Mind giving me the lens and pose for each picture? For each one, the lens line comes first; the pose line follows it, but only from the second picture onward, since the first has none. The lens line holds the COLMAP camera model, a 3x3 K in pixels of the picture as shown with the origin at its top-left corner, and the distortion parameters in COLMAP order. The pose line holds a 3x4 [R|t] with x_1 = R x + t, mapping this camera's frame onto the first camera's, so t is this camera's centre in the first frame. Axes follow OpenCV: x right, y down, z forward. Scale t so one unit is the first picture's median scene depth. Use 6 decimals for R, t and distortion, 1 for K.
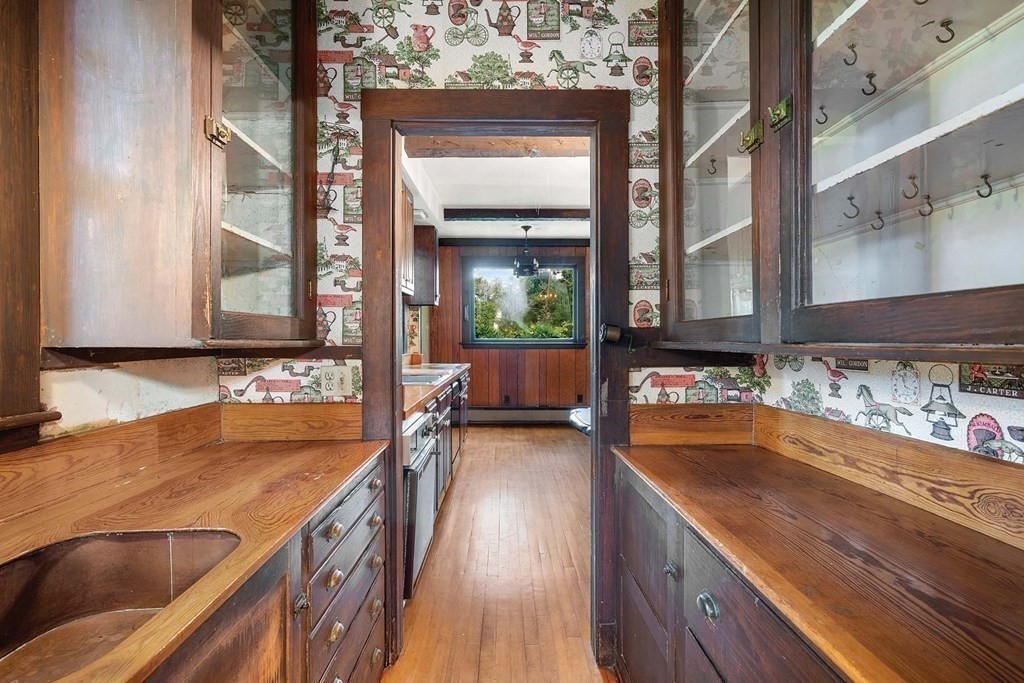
lens RADIAL K [[488.1, 0, 512.0], [0, 488.1, 341.5], [0, 0, 1]] dist [0.000114, 0.000367]
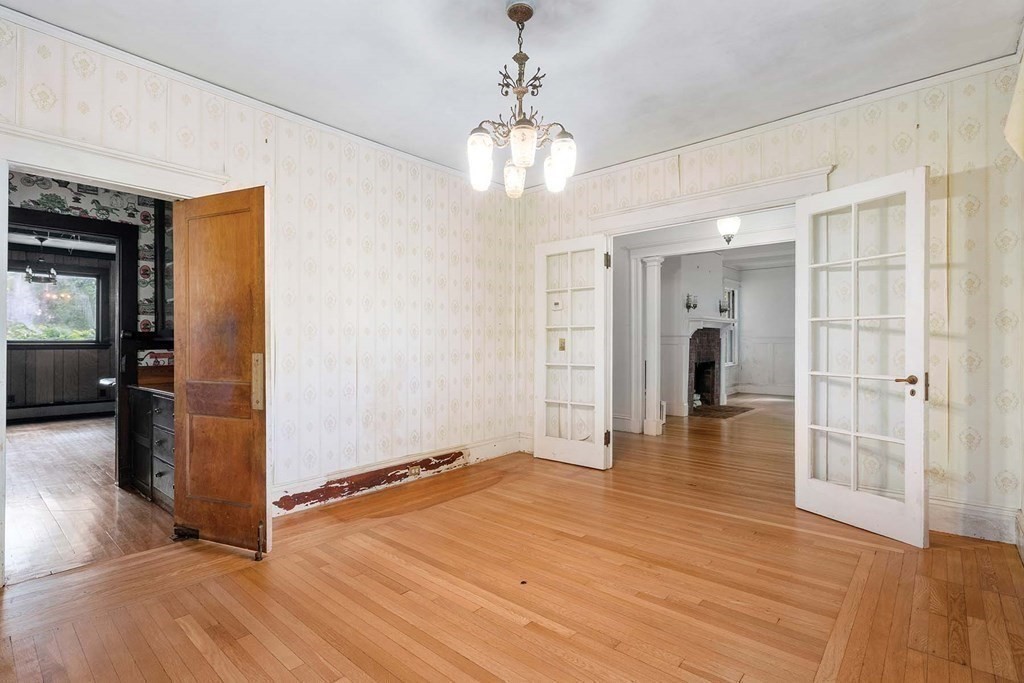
lens RADIAL K [[488.1, 0, 512.0], [0, 488.1, 341.5], [0, 0, 1]] dist [0.000114, 0.000367]
pose [[0.665253, 0.004715, 0.746603, -0.285017], [0.002565, 0.999960, -0.008600, 0.039184], [-0.746614, 0.007636, 0.665214, -1.744636]]
